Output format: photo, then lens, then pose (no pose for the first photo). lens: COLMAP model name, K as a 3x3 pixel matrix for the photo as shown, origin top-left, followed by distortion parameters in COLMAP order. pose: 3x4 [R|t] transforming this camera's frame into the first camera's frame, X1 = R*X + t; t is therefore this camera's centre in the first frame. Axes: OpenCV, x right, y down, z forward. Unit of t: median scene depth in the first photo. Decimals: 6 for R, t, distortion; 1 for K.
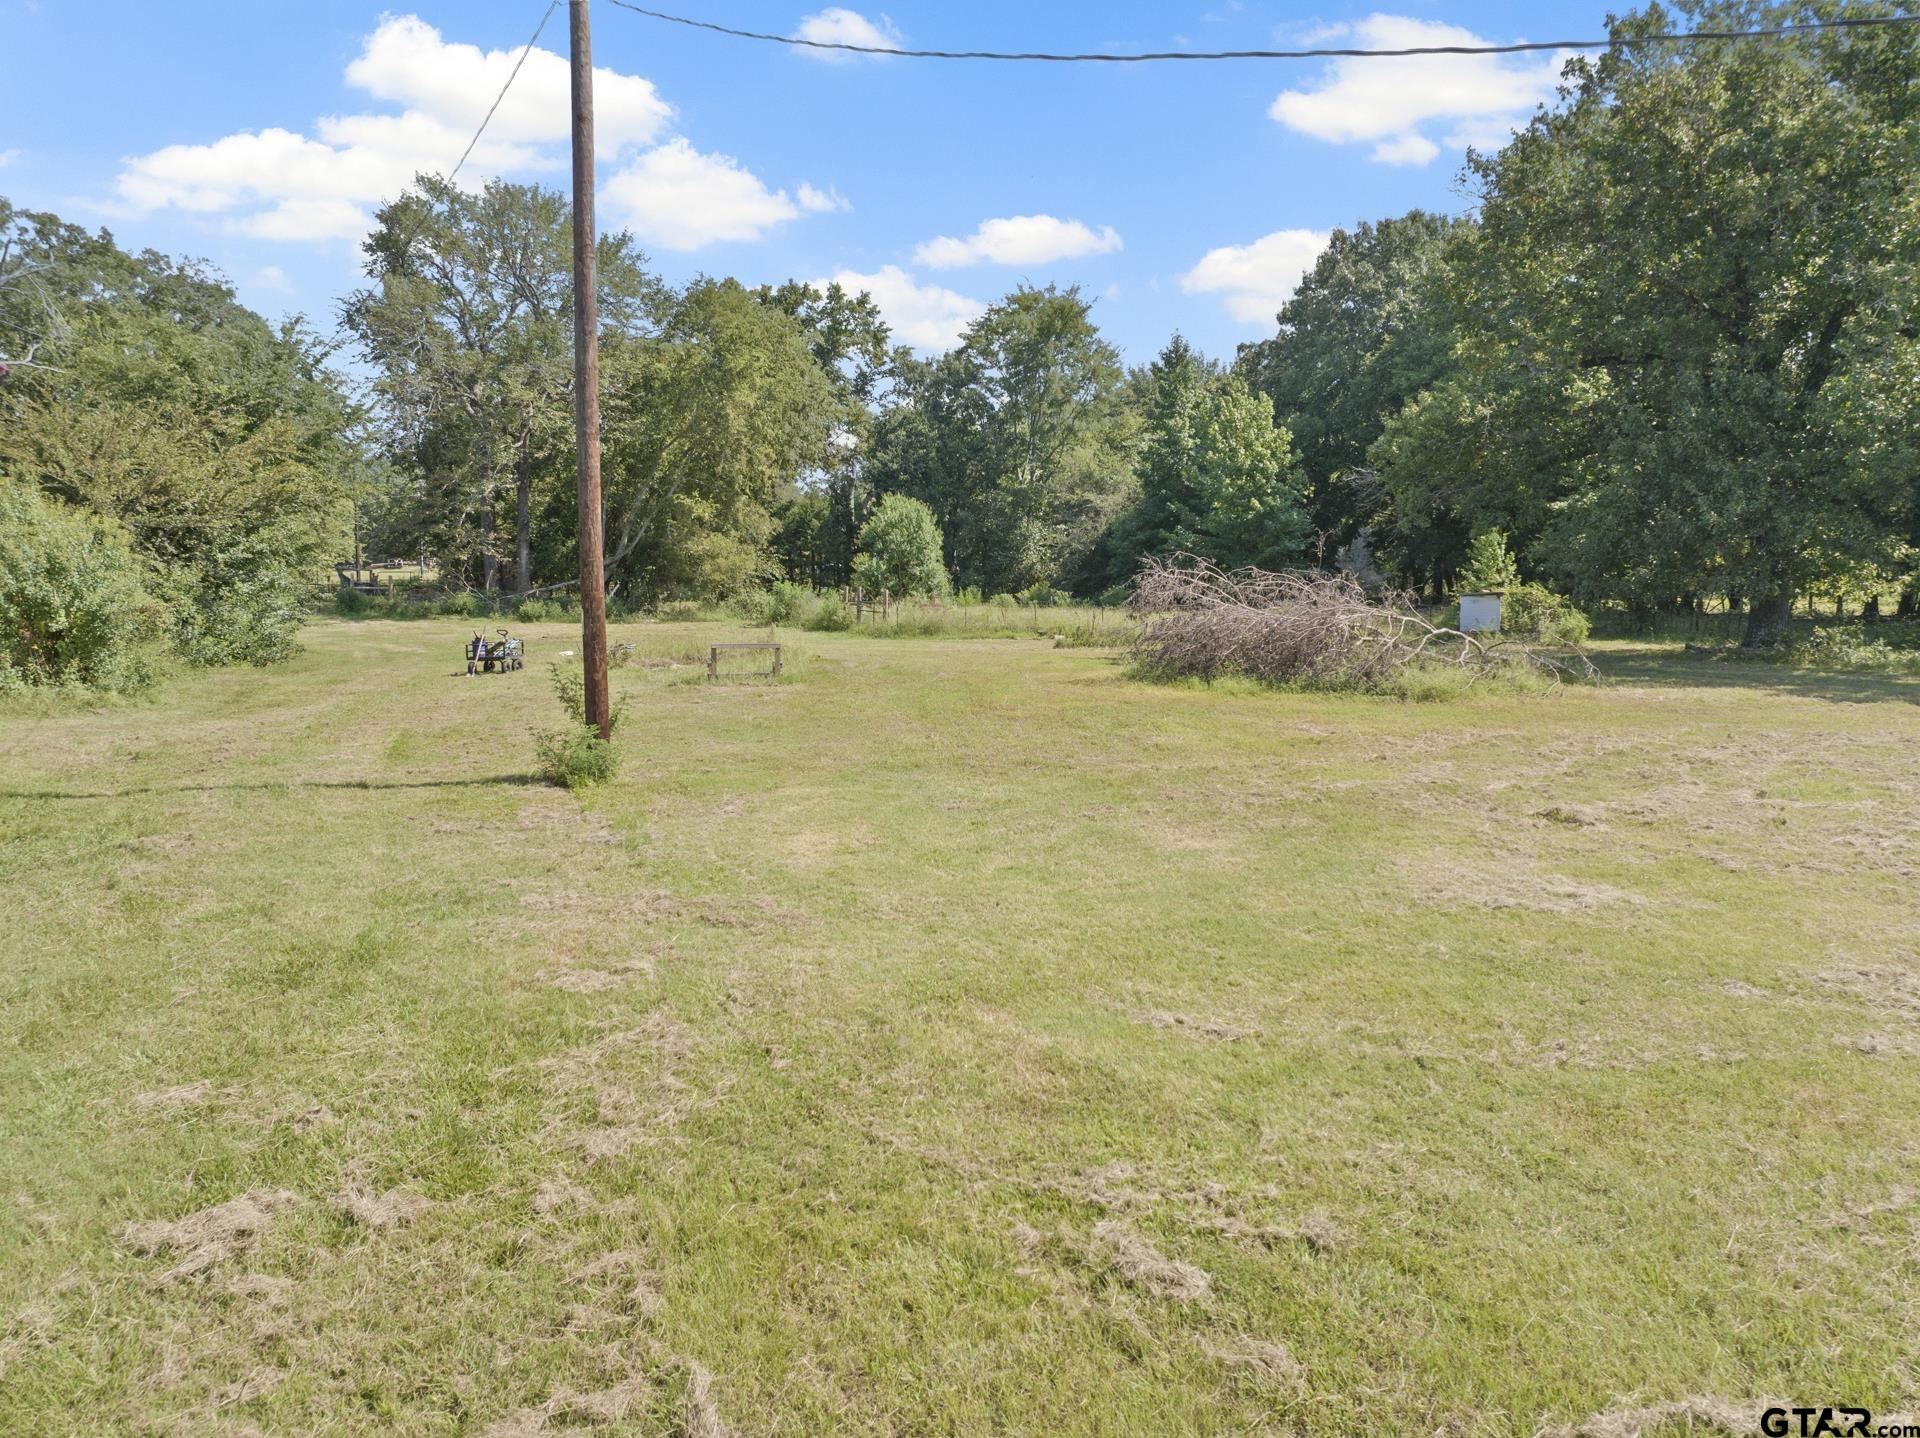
lens RADIAL K [[1377.7, 0, 960.0], [0, 1377.7, 719.0], [0, 0, 1]] dist [-0.022066, -0.001399]
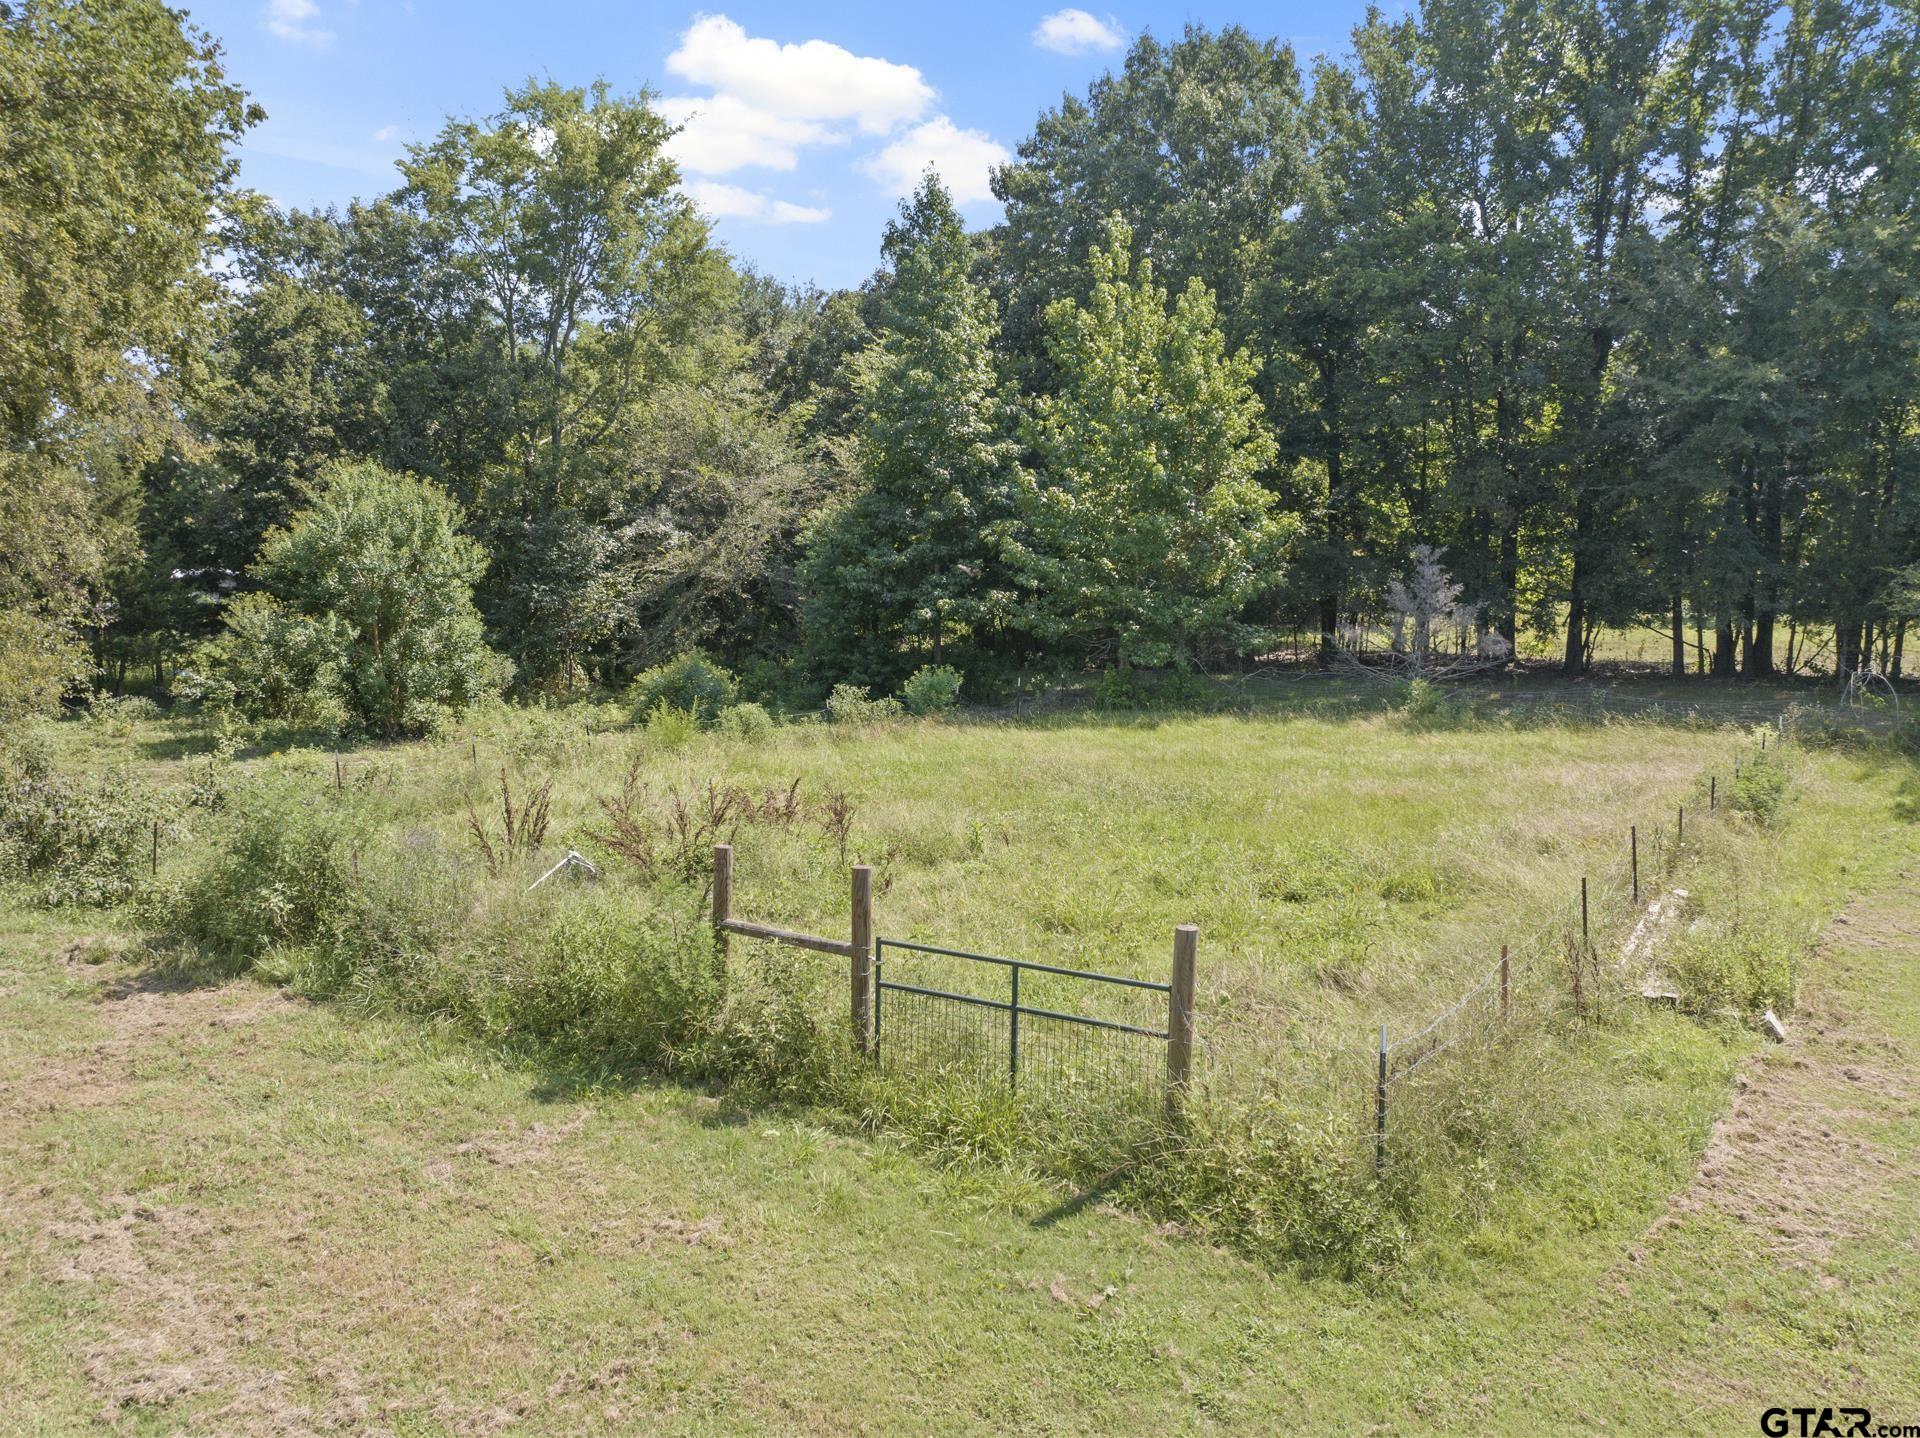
lens RADIAL K [[1377.7, 0, 960.0], [0, 1377.7, 719.0], [0, 0, 1]] dist [-0.022066, -0.001399]
pose [[0.862529, -0.063194, 0.502045, -0.106181], [0.059803, 0.997948, 0.022872, -0.080234], [-0.502460, 0.010296, 0.864539, 0.527529]]
